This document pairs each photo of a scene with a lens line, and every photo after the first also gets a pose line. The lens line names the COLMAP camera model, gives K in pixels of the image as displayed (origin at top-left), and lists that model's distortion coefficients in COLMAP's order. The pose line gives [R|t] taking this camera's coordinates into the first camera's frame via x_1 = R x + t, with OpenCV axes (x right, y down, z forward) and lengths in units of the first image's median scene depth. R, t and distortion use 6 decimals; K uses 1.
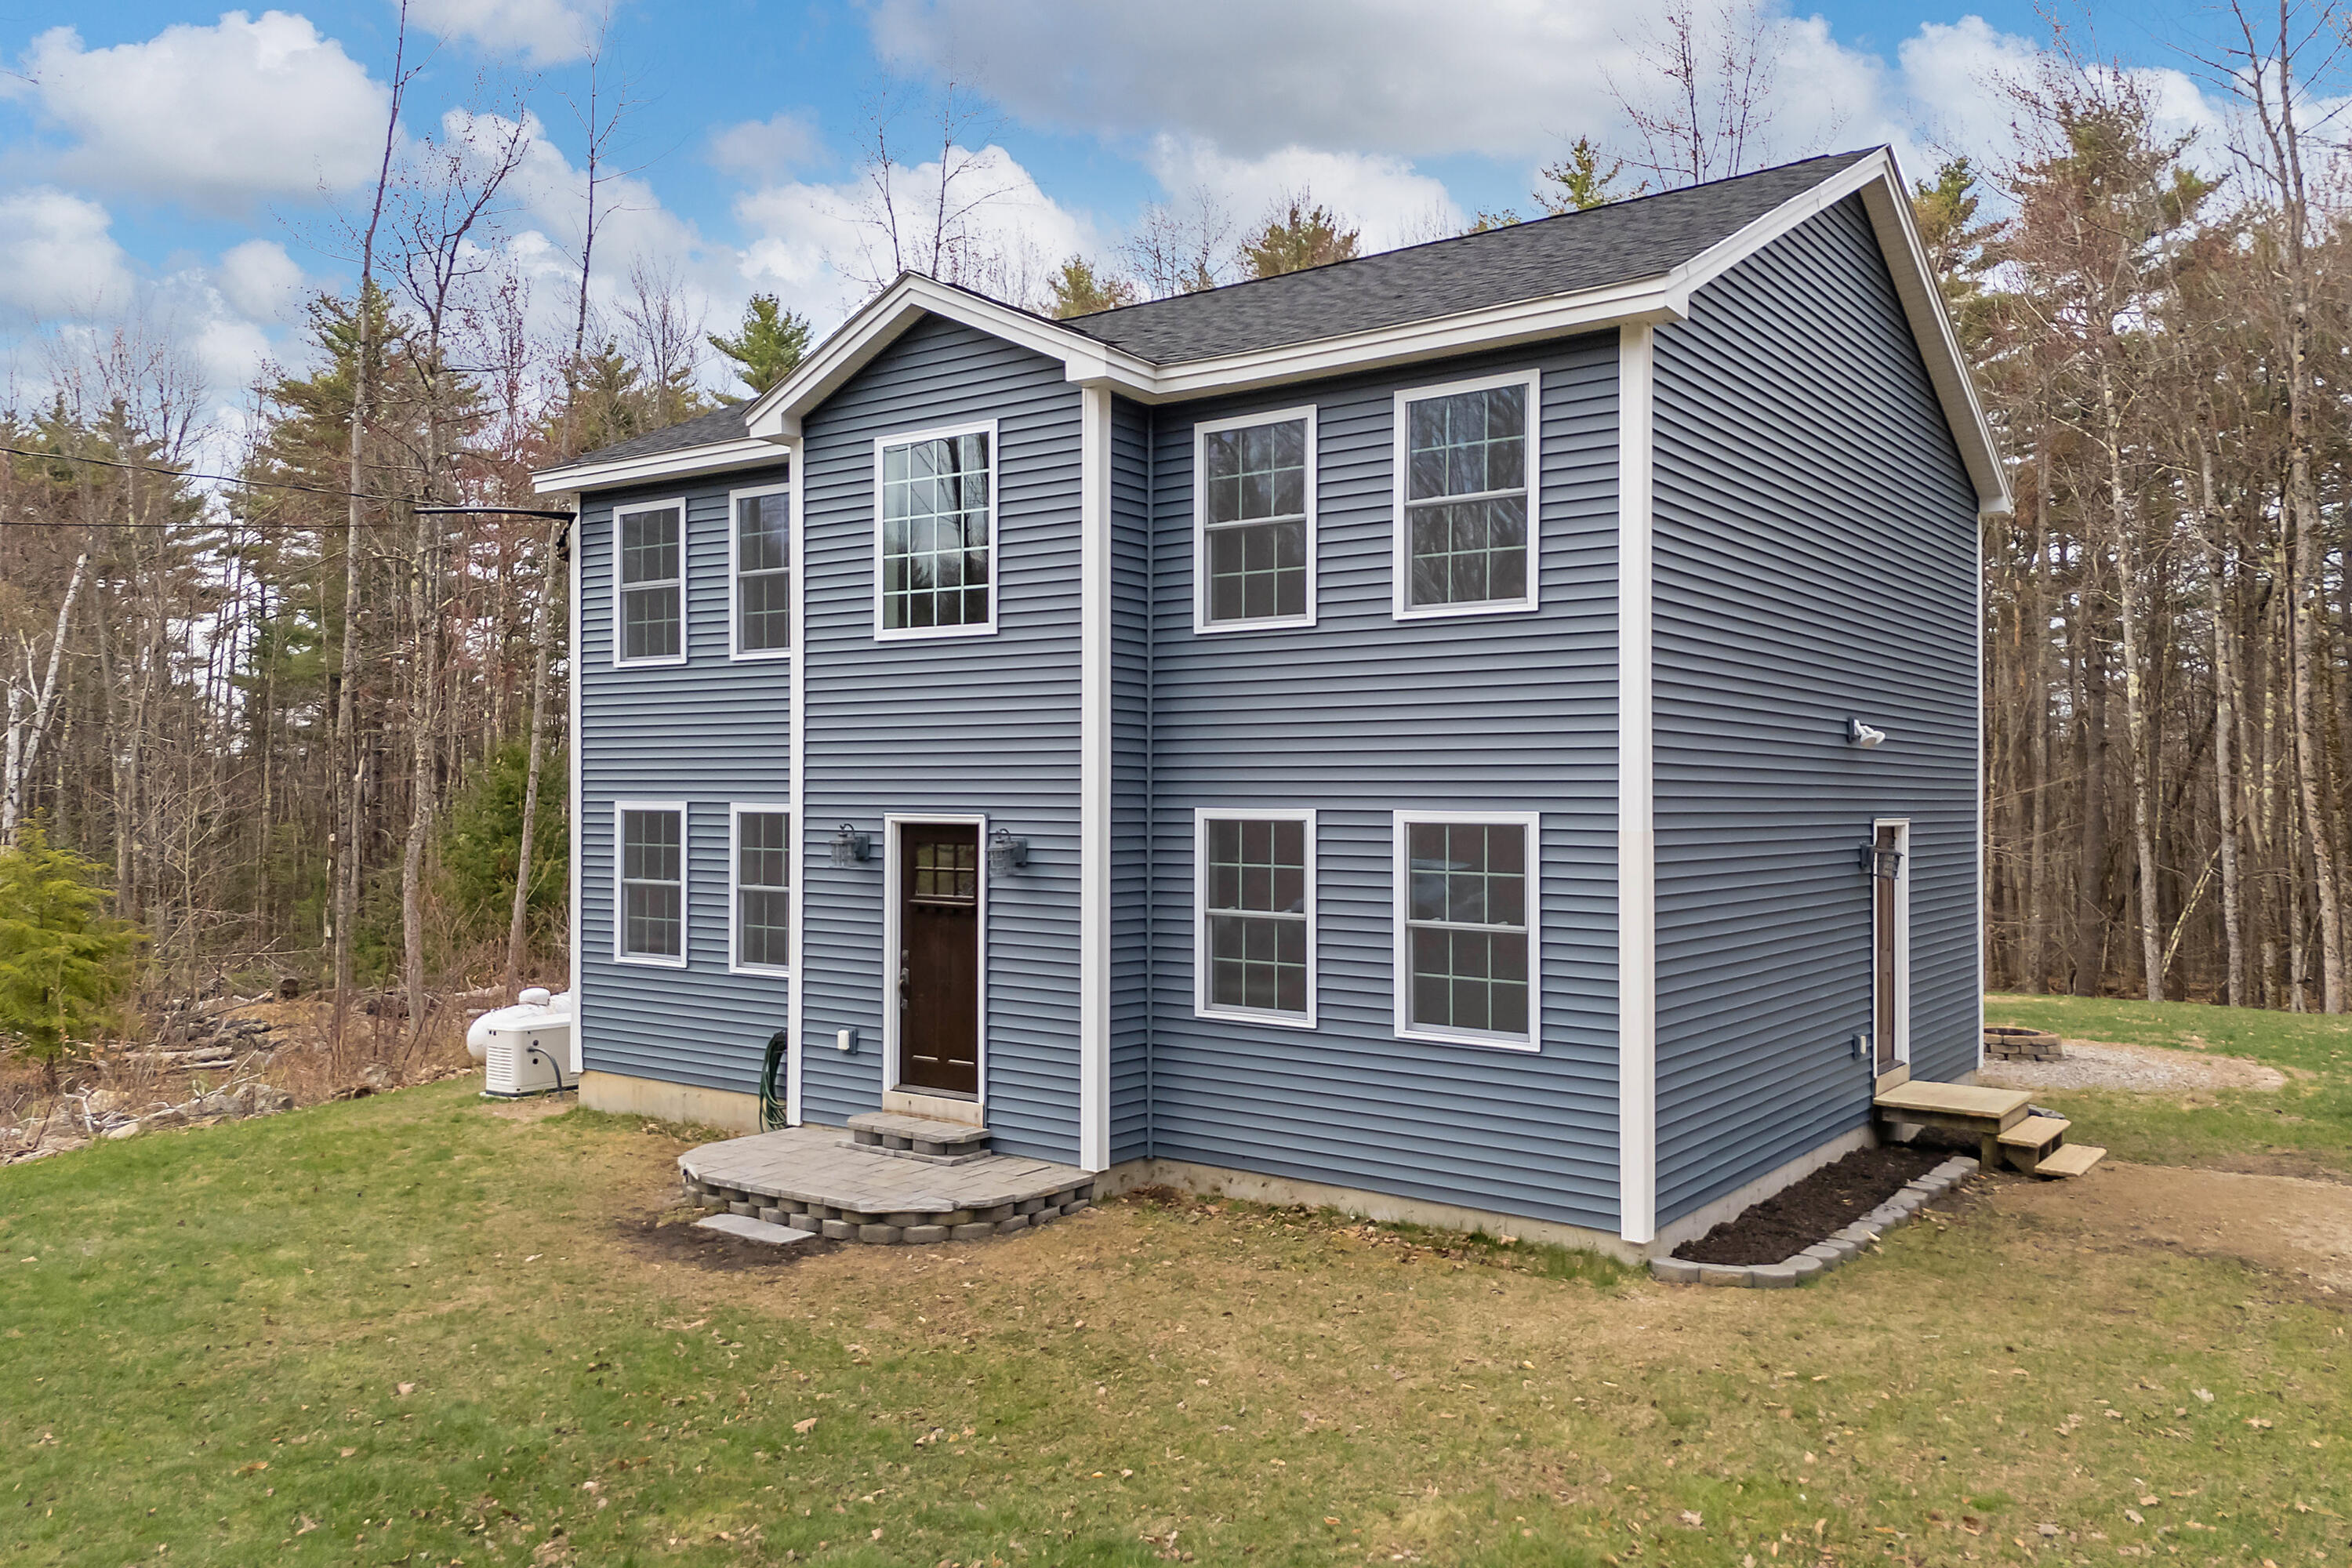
lens RADIAL K [[1711.8, 0, 1167.7], [0, 1711.8, 795.0], [0, 0, 1]] dist [0.071920, -0.008667]
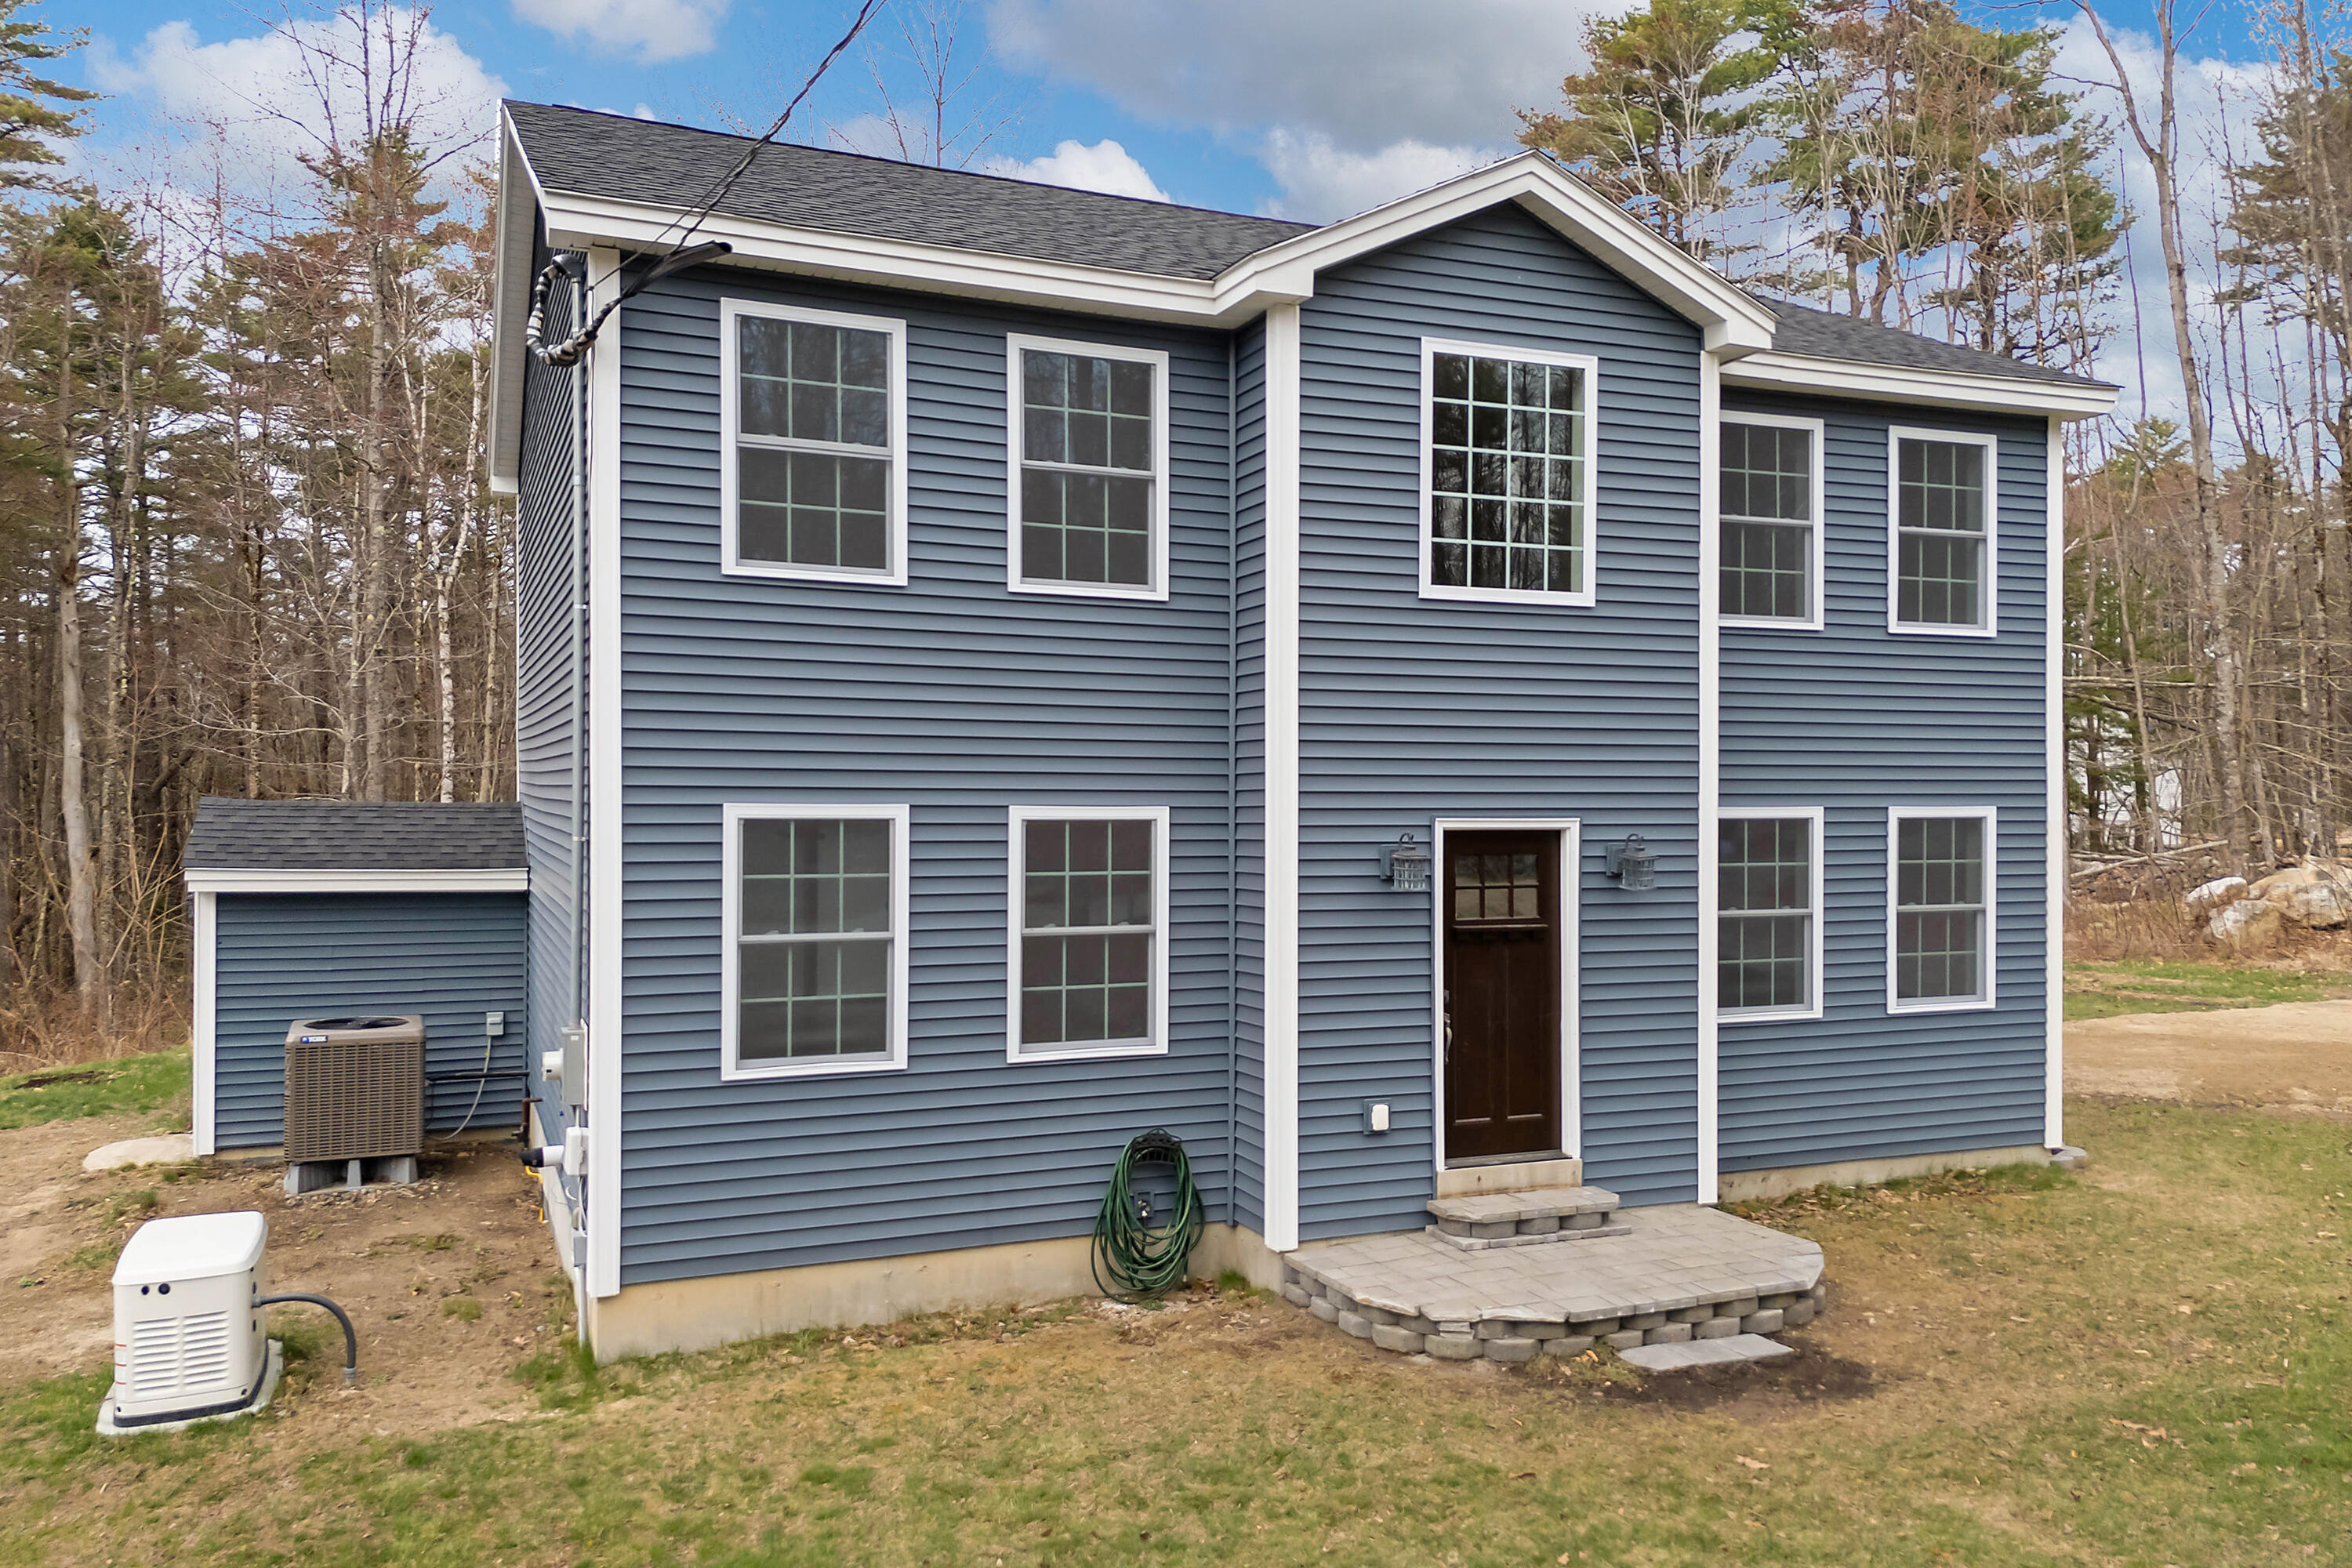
lens RADIAL K [[1783.2, 0, 1177.3], [0, 1783.2, 779.7], [0, 0, 1]] dist [0.051972, -0.002486]
pose [[0.511915, 0.001834, 0.859034, -0.762528], [-0.001563, 0.999998, -0.001203, -0.004585], [-0.859035, -0.000726, 0.511917, 0.562496]]
